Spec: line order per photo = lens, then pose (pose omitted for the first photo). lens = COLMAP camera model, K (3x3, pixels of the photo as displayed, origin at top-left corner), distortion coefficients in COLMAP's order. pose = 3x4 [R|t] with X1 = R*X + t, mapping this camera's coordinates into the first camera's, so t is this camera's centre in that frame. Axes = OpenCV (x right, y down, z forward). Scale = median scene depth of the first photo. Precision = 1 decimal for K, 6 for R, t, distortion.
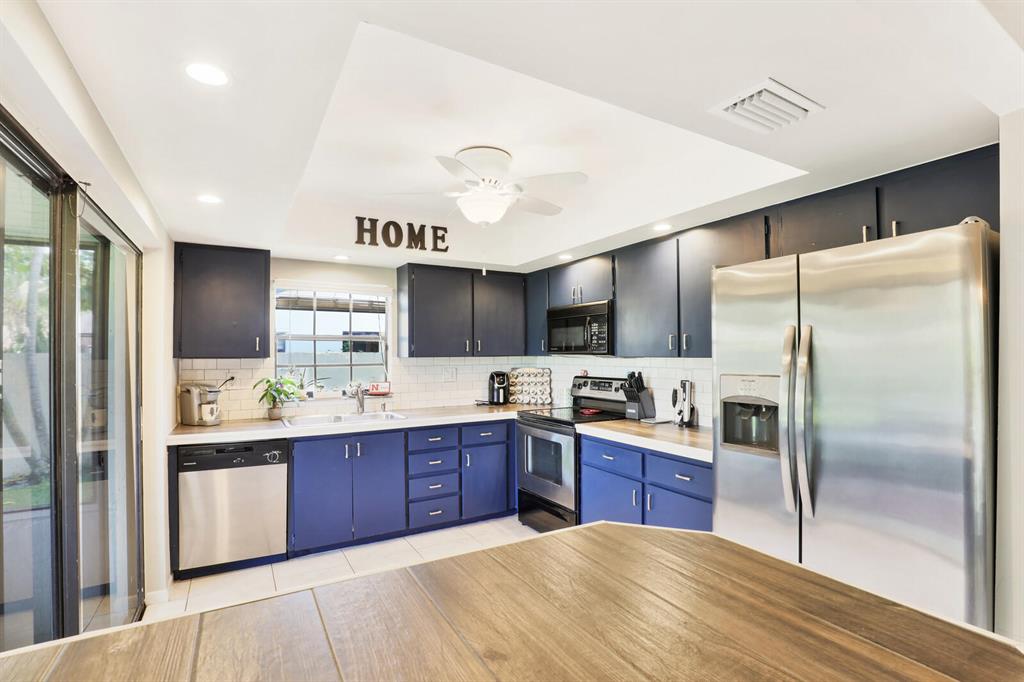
lens RADIAL K [[472.8, 0, 513.3], [0, 472.8, 349.7], [0, 0, 1]] dist [-0.035650, 0.007569]
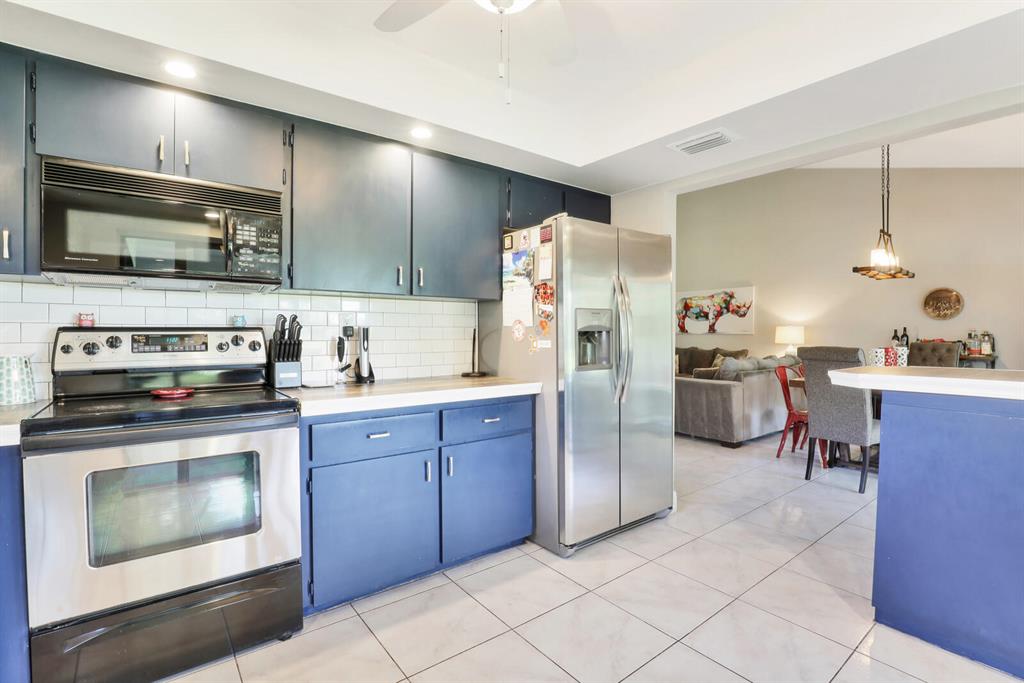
lens RADIAL K [[473.7, 0, 515.0], [0, 473.7, 341.6], [0, 0, 1]] dist [-0.030049, 0.001924]
pose [[-0.131733, -0.016259, 0.991152, -0.404759], [-0.010746, 0.999830, 0.014973, 0.067259], [-0.991227, -0.008678, -0.131885, 0.739771]]
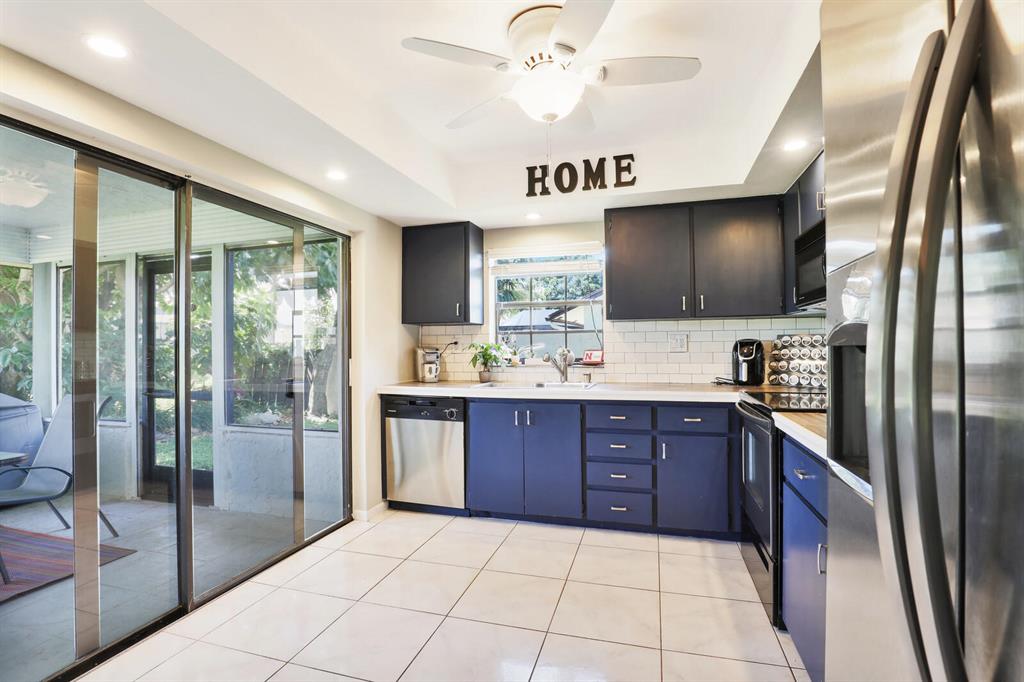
lens RADIAL K [[473.7, 0, 515.0], [0, 473.7, 341.1], [0, 0, 1]] dist [-0.030049, 0.001924]
pose [[0.685883, -0.009200, -0.727654, 0.306567], [0.012022, 0.999927, -0.001311, 0.057529], [0.727613, -0.007849, 0.685943, 0.318101]]
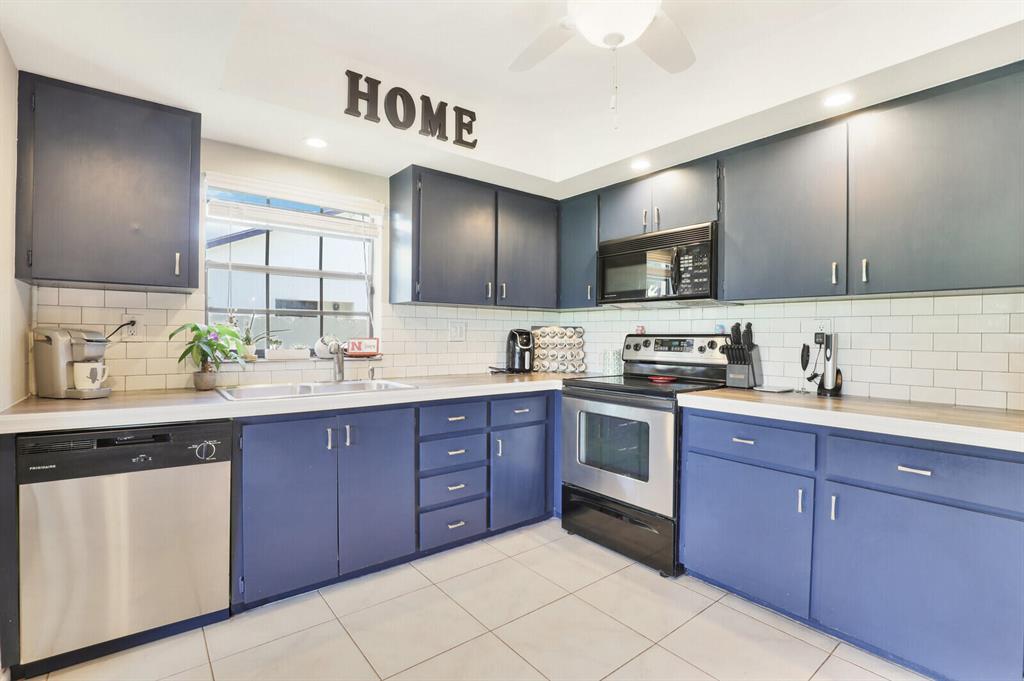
lens RADIAL K [[473.7, 0, 515.0], [0, 473.7, 340.6], [0, 0, 1]] dist [-0.030049, 0.001924]
pose [[0.990028, 0.012495, 0.140315, -0.181592], [-0.015339, 0.999698, 0.019206, 0.062602], [-0.140033, -0.021167, 0.989921, 0.313026]]
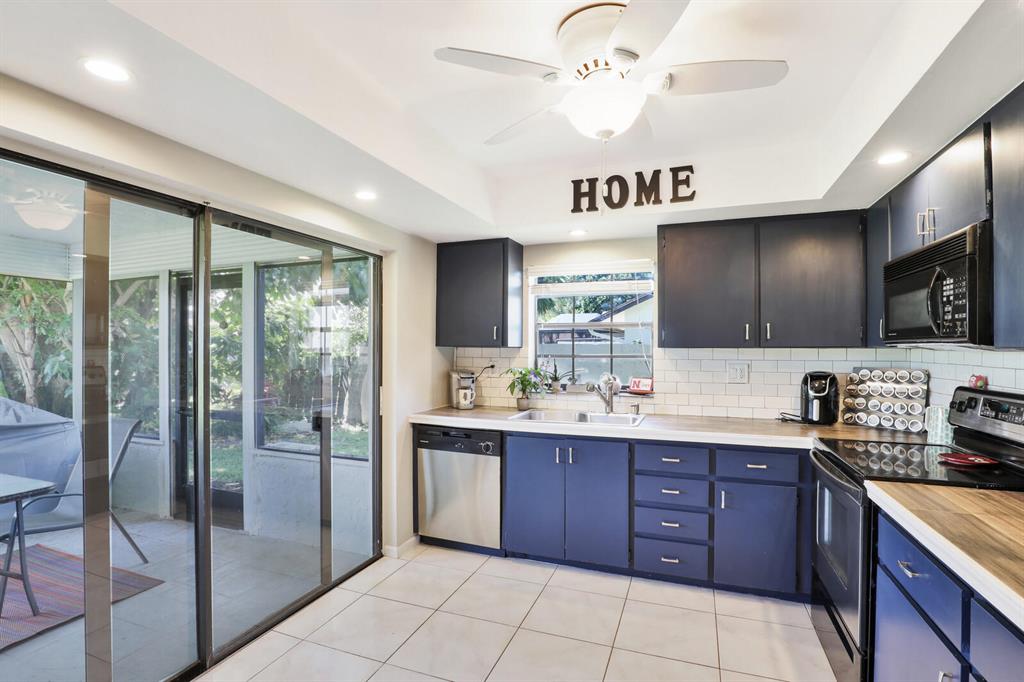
lens RADIAL K [[480.9, 0, 517.2], [0, 480.9, 348.3], [0, 0, 1]] dist [-0.030635, 0.001120]
pose [[0.632793, 0.006808, -0.774291, 0.257257], [0.000994, 0.999953, 0.009605, 0.009878], [0.774321, -0.006848, 0.632756, 0.351356]]
